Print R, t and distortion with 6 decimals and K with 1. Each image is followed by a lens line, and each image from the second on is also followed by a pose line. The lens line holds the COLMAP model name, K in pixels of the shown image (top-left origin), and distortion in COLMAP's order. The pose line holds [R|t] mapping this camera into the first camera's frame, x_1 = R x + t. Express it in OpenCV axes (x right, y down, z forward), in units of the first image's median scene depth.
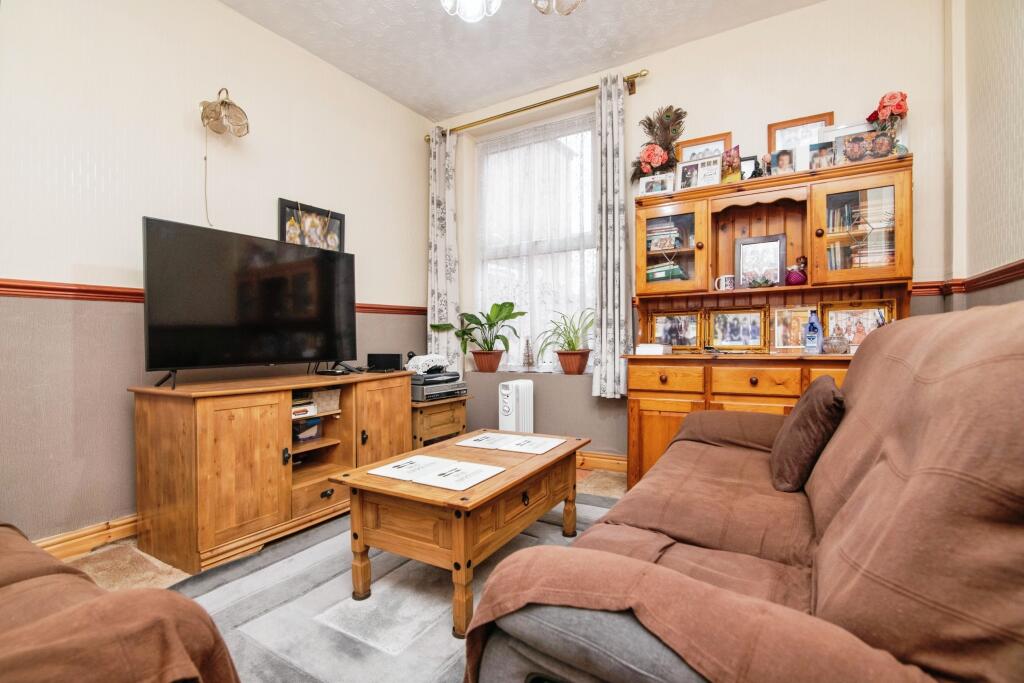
lens RADIAL K [[473.2, 0, 510.4], [0, 473.2, 339.6], [0, 0, 1]] dist [-0.018810, 0.000076]
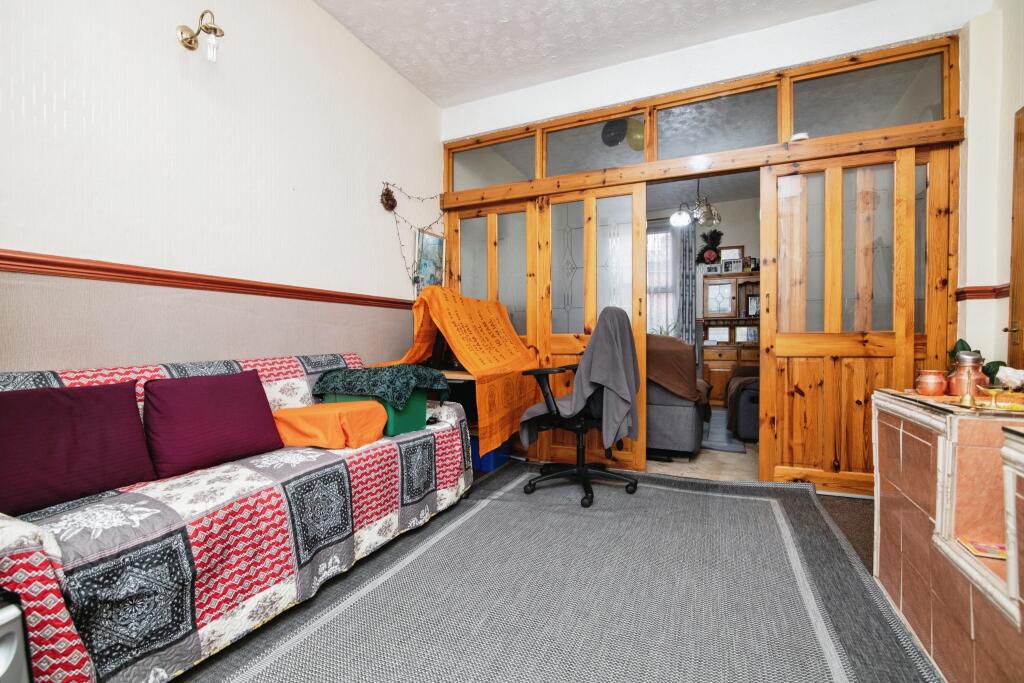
lens RADIAL K [[473.2, 0, 512.3], [0, 473.2, 347.6], [0, 0, 1]] dist [-0.018810, 0.000076]
pose [[0.992575, 0.004245, 0.121562, -0.868643], [-0.005623, 0.999924, 0.010994, 0.023523], [-0.121506, -0.011596, 0.992523, -1.063337]]
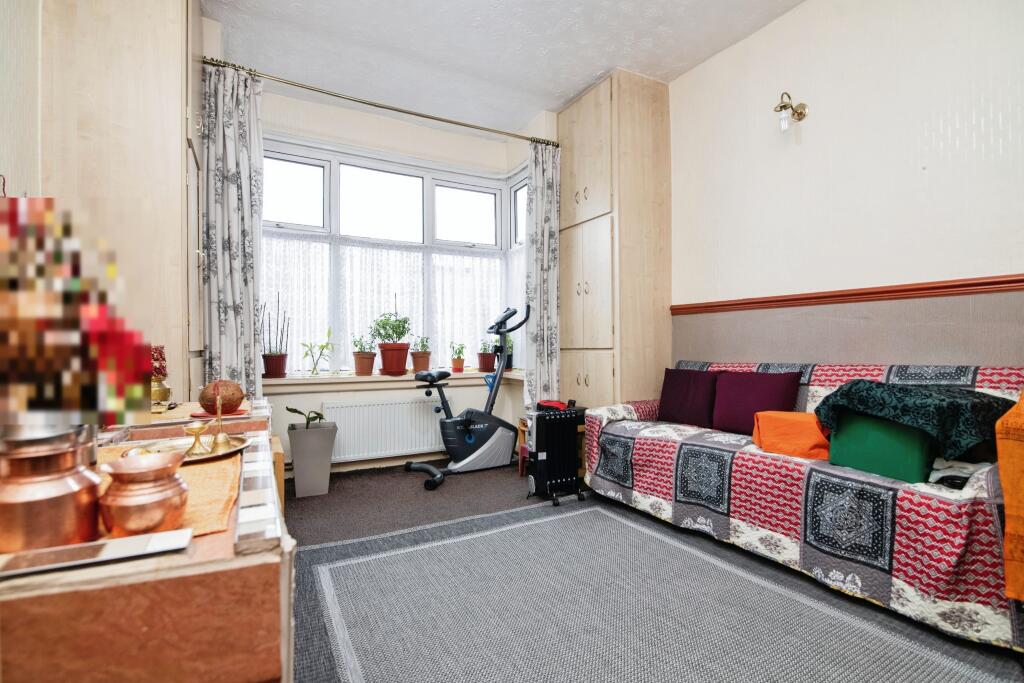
lens RADIAL K [[473.2, 0, 512.1], [0, 473.2, 345.0], [0, 0, 1]] dist [-0.018810, 0.000076]
pose [[-0.498900, 0.013056, -0.866561, 1.432087], [0.006842, 0.999915, 0.011127, -0.030492], [0.866633, -0.000378, -0.498946, 1.484545]]
